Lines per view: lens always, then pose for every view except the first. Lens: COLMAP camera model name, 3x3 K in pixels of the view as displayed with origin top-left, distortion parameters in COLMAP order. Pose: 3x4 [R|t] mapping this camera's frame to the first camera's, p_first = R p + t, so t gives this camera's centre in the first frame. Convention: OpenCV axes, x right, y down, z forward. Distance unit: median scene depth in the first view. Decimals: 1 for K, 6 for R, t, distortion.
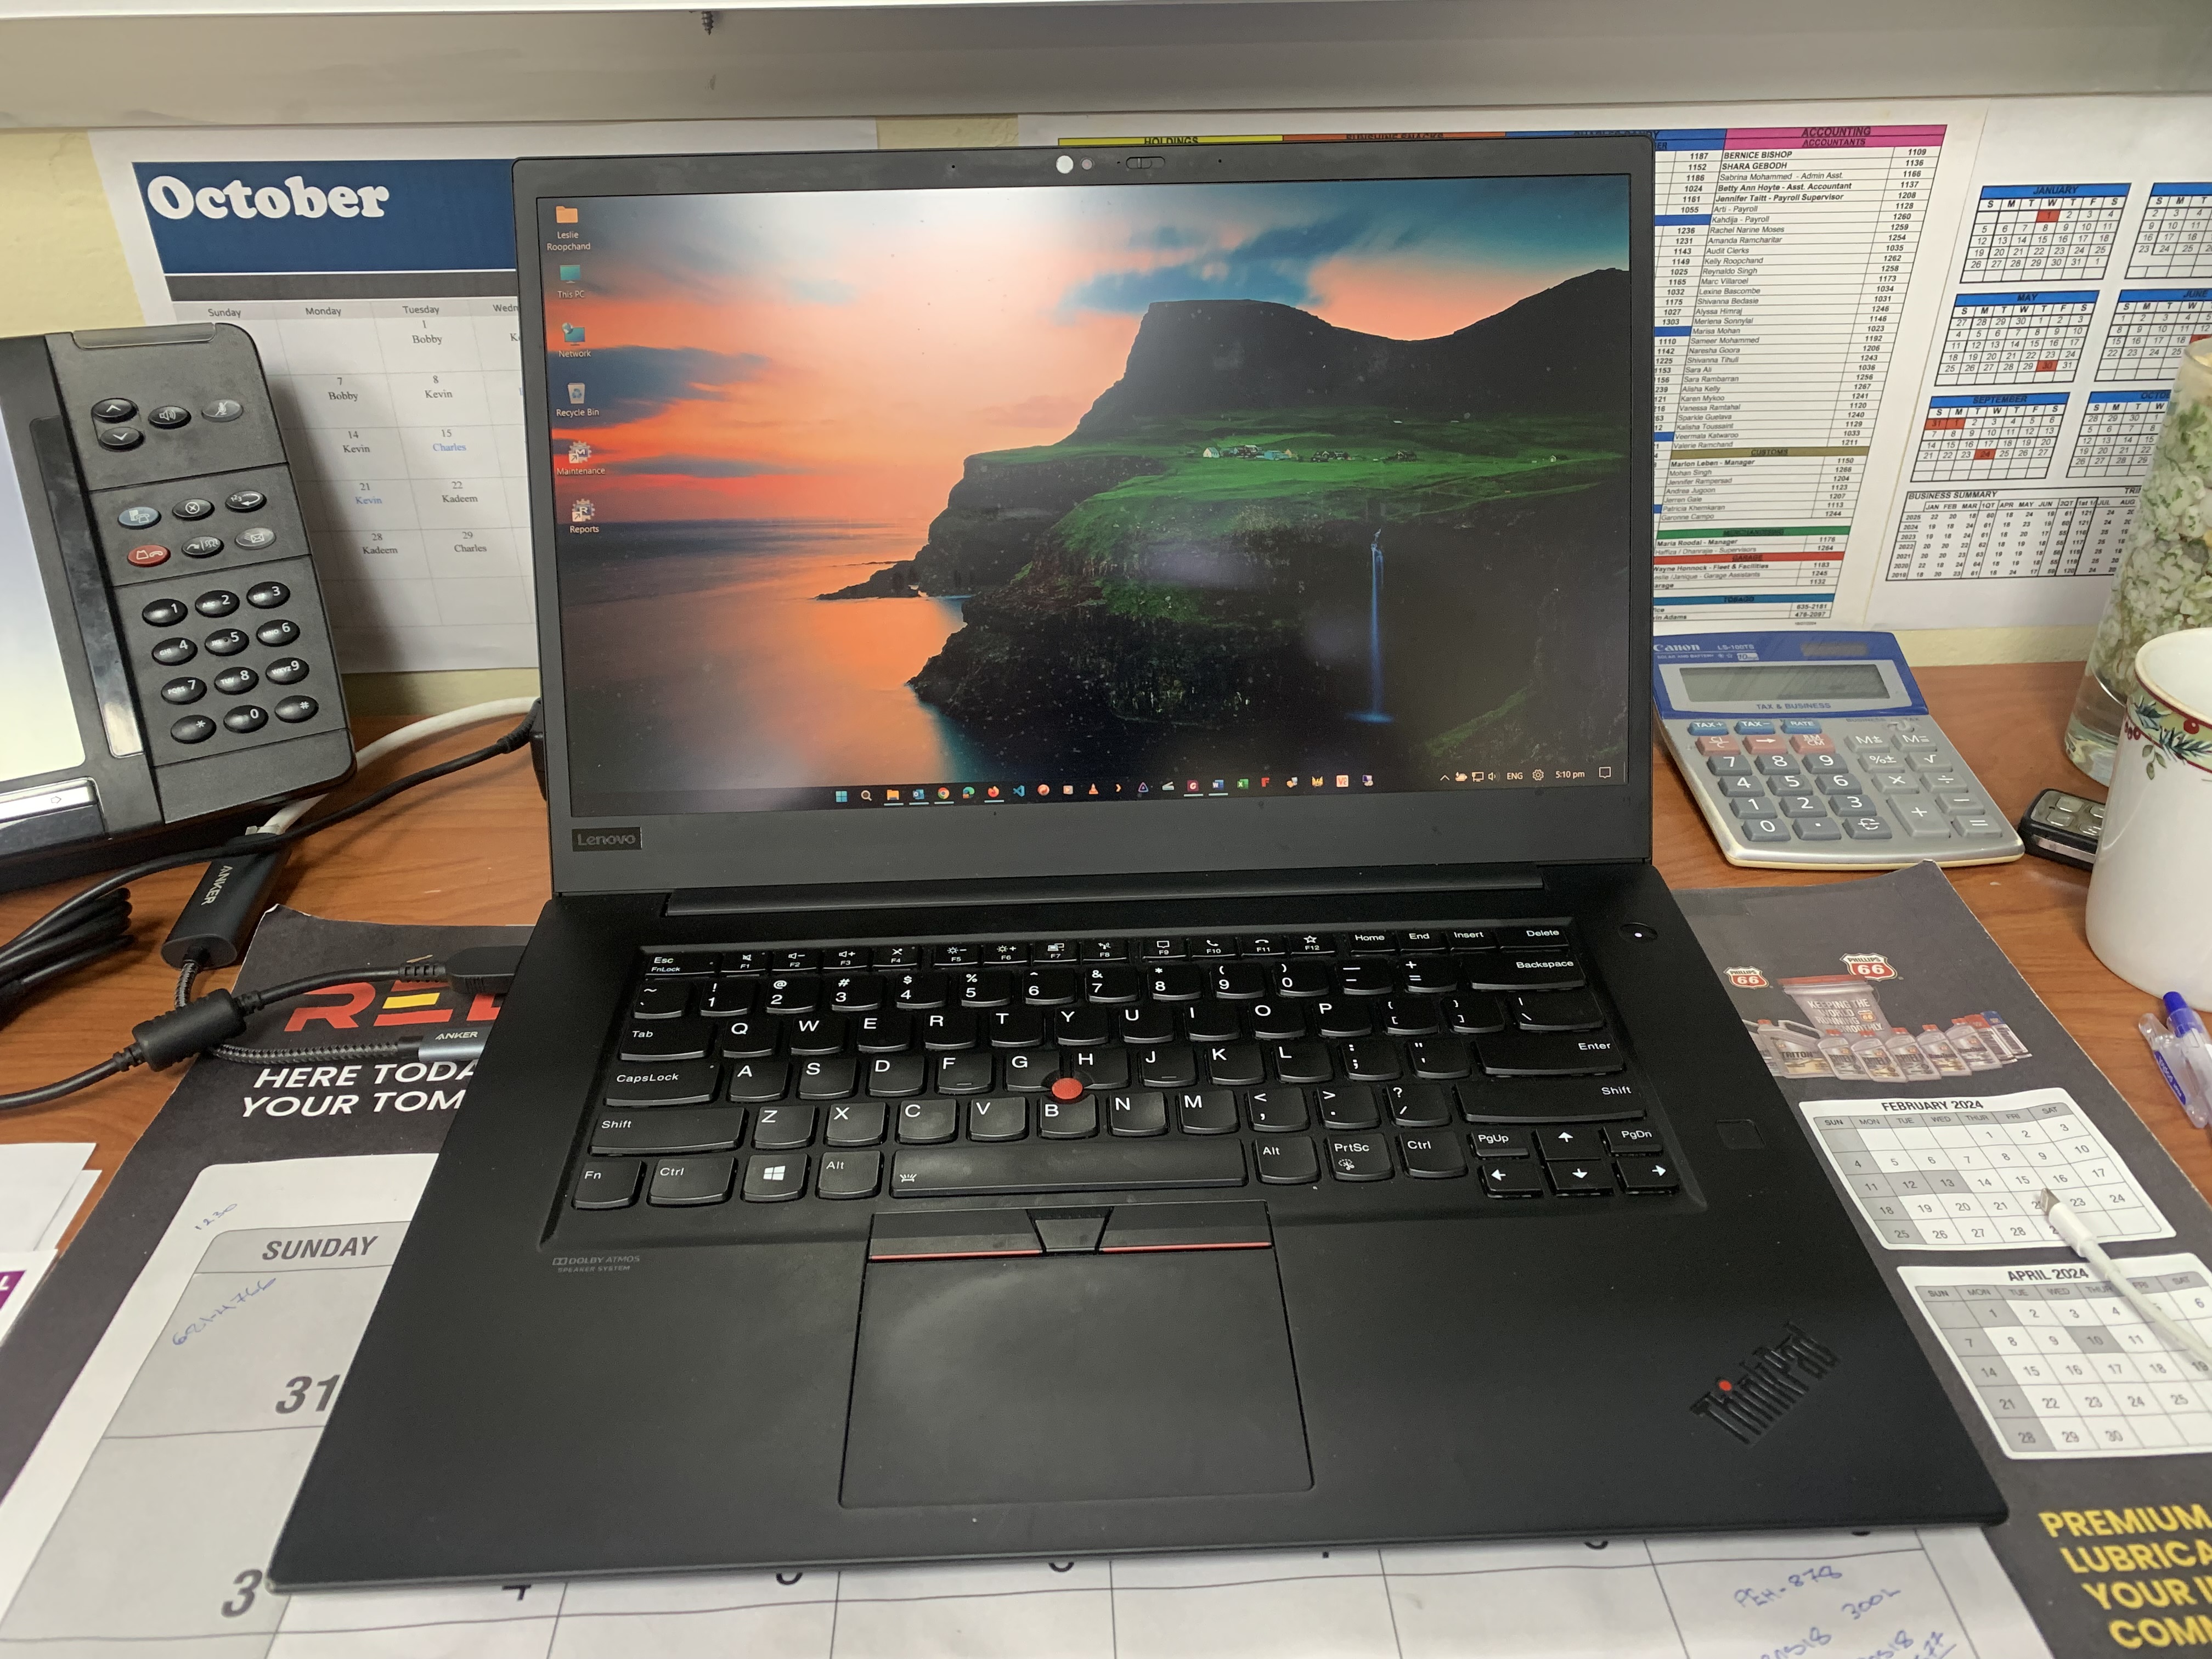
lens RADIAL K [[1739.2, 0, 1109.3], [0, 1739.2, 773.6], [0, 0, 1]] dist [0.030885, -0.015169]
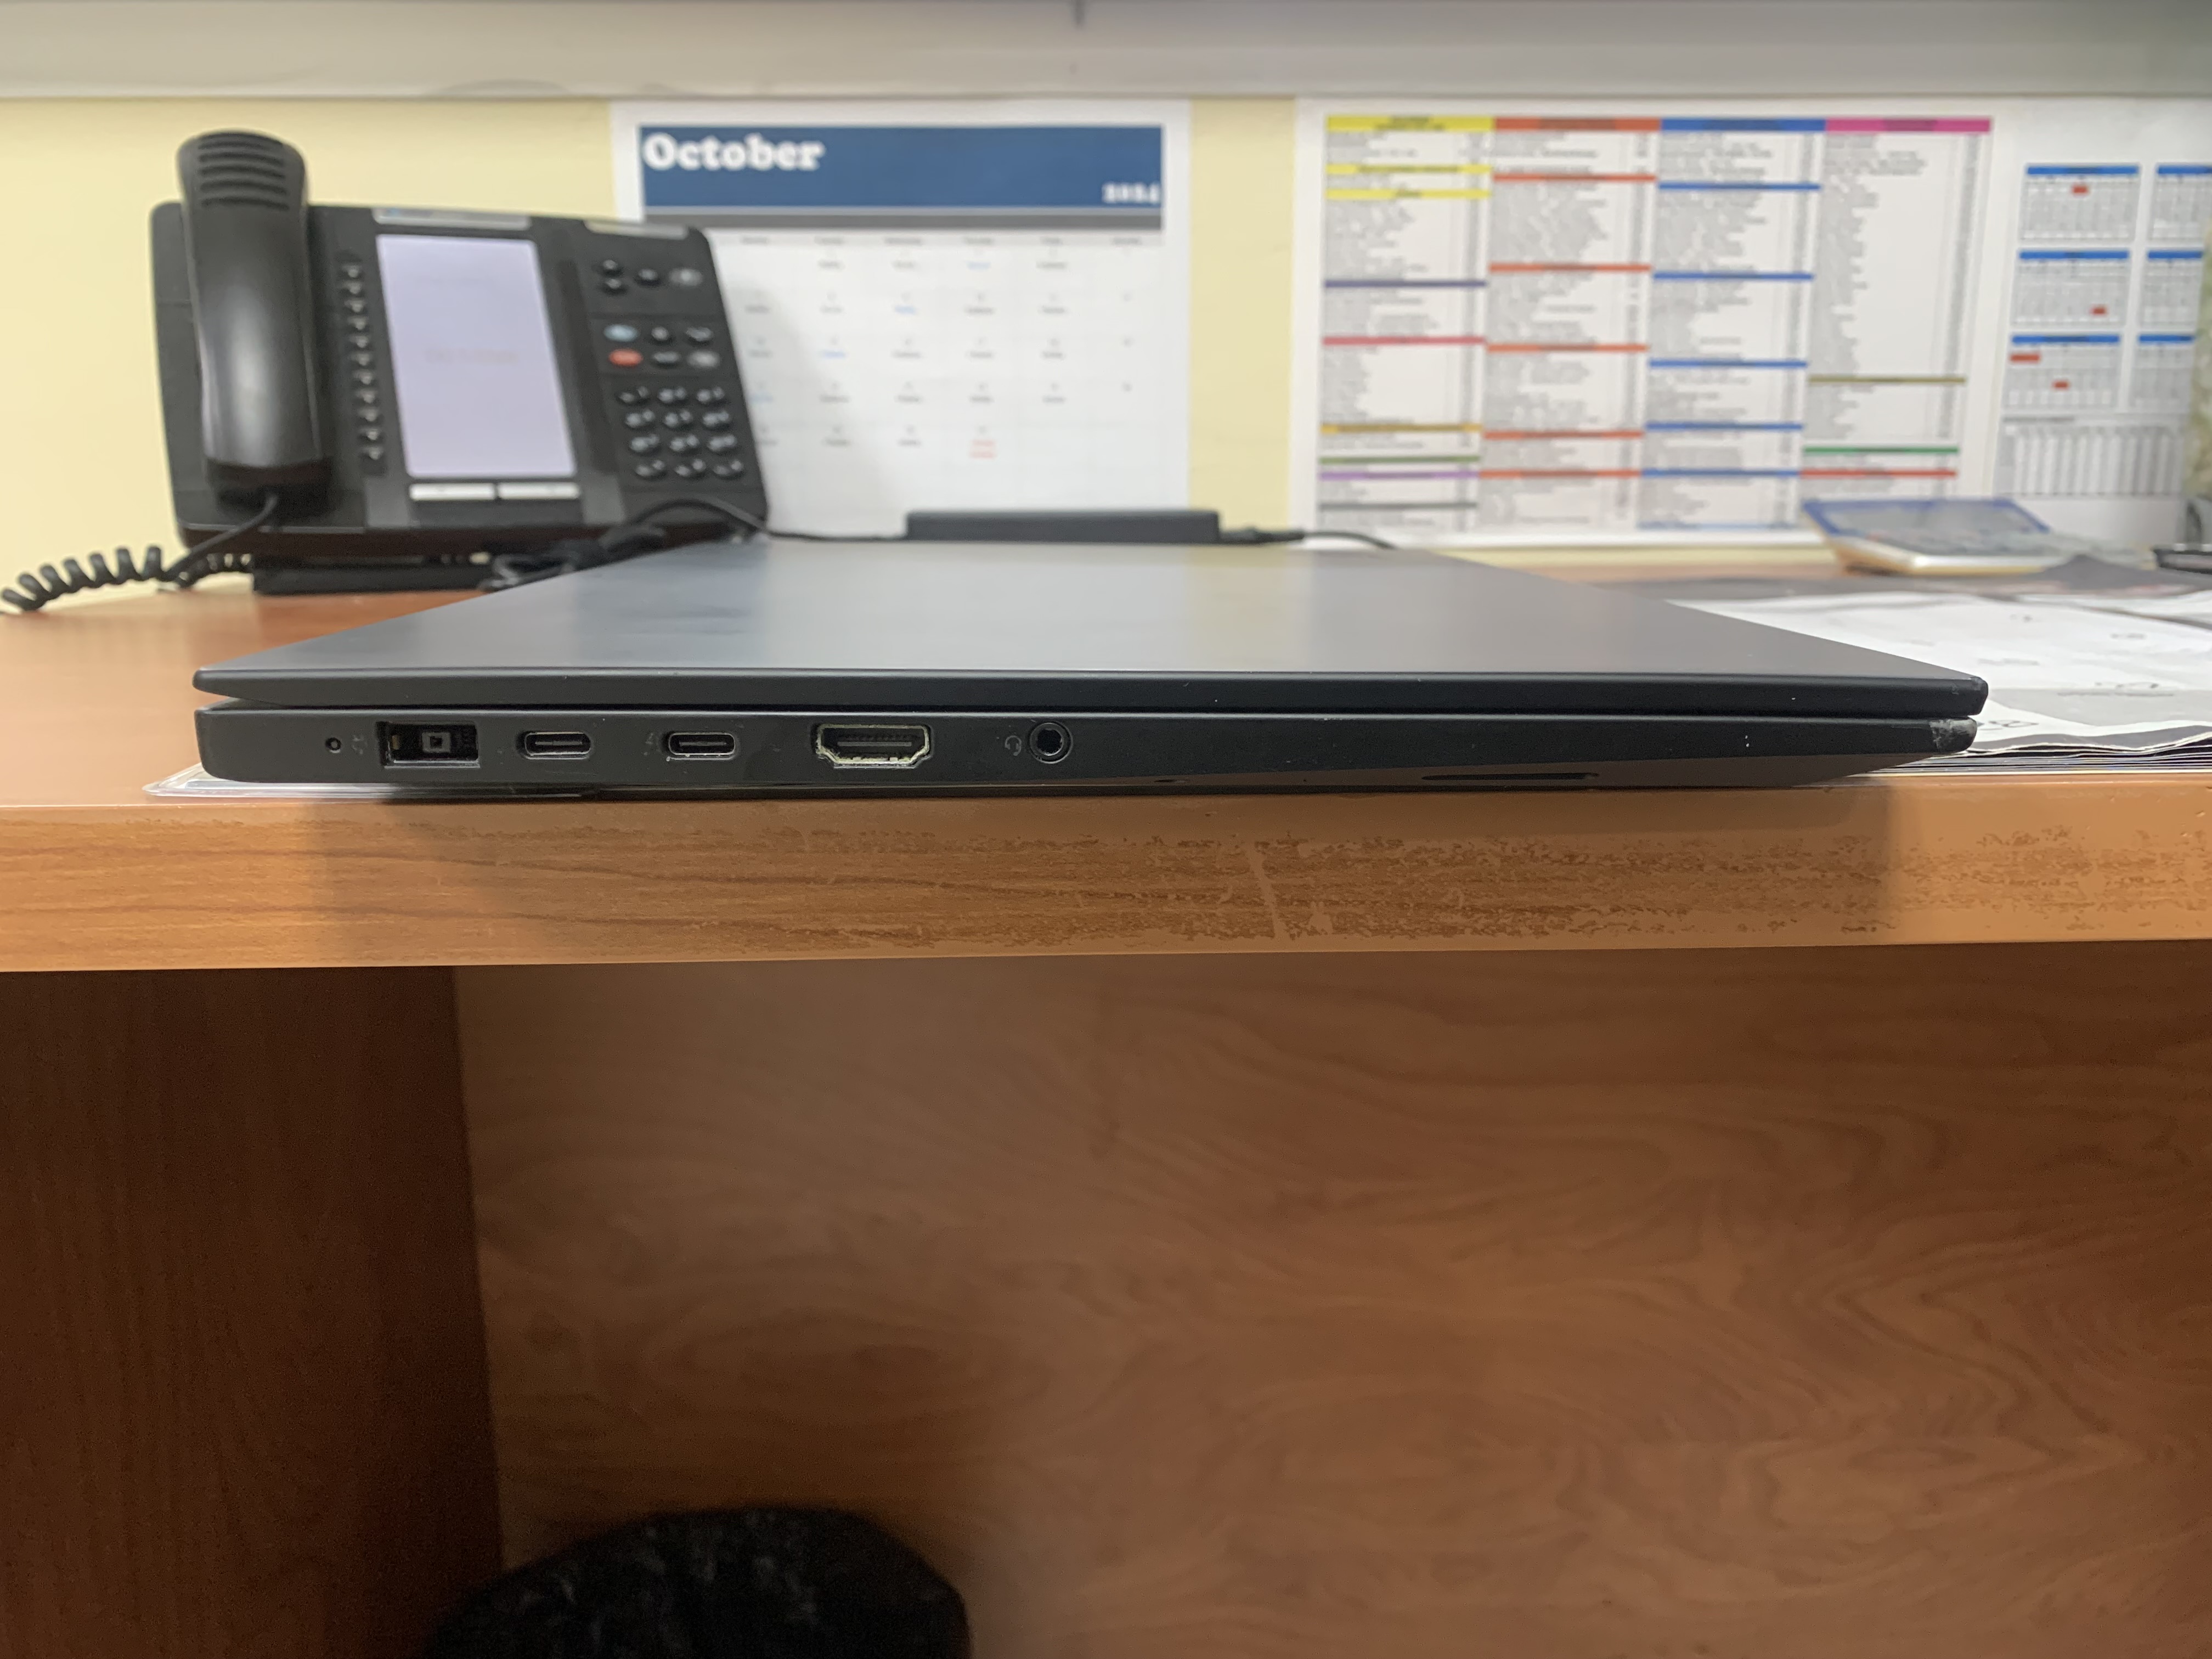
lens RADIAL K [[1739.2, 0, 1113.4], [0, 1739.2, 812.2], [0, 0, 1]] dist [0.030885, -0.015169]
pose [[0.999929, 0.006121, -0.010180, -0.163883], [-0.009249, 0.938958, -0.343906, 0.564176], [0.007453, 0.343976, 0.938949, -0.068124]]
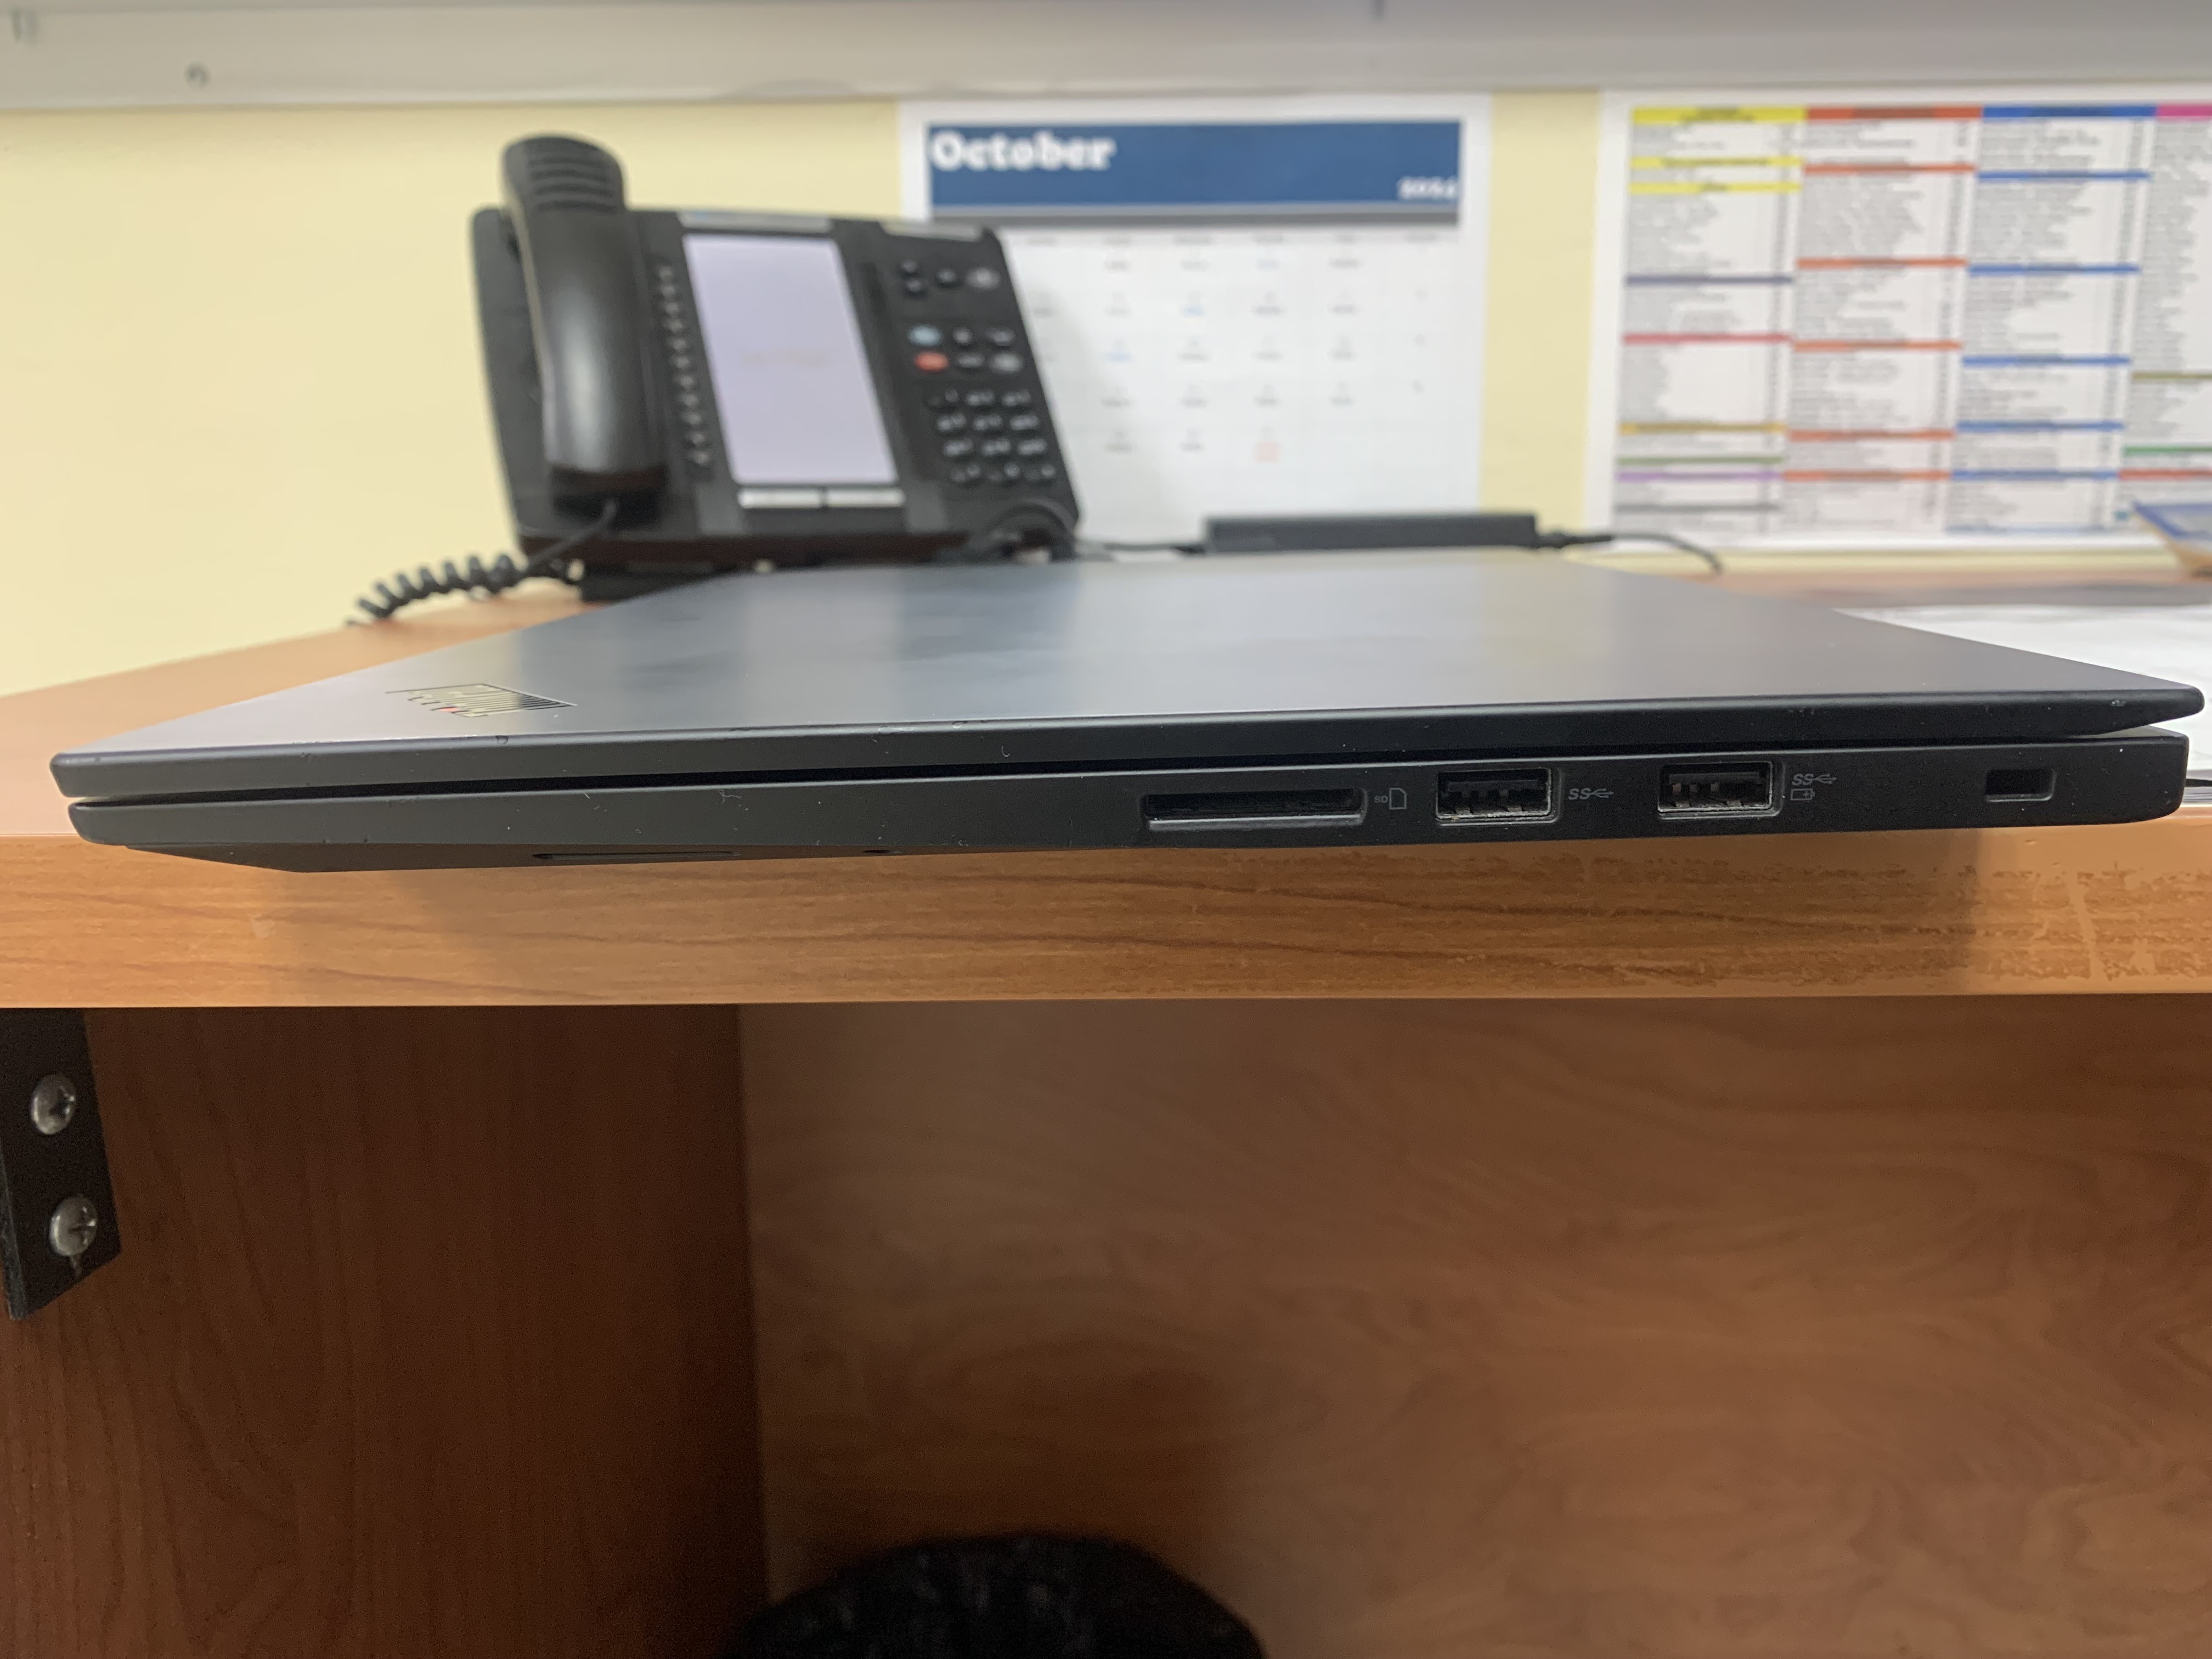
lens RADIAL K [[1739.2, 0, 1093.1], [0, 1739.2, 809.0], [0, 0, 1]] dist [0.030885, -0.015169]
pose [[0.999133, 0.009936, -0.040440, -0.348042], [-0.023417, 0.937084, -0.348318, 0.551735], [0.034435, 0.348963, 0.936504, -0.043393]]
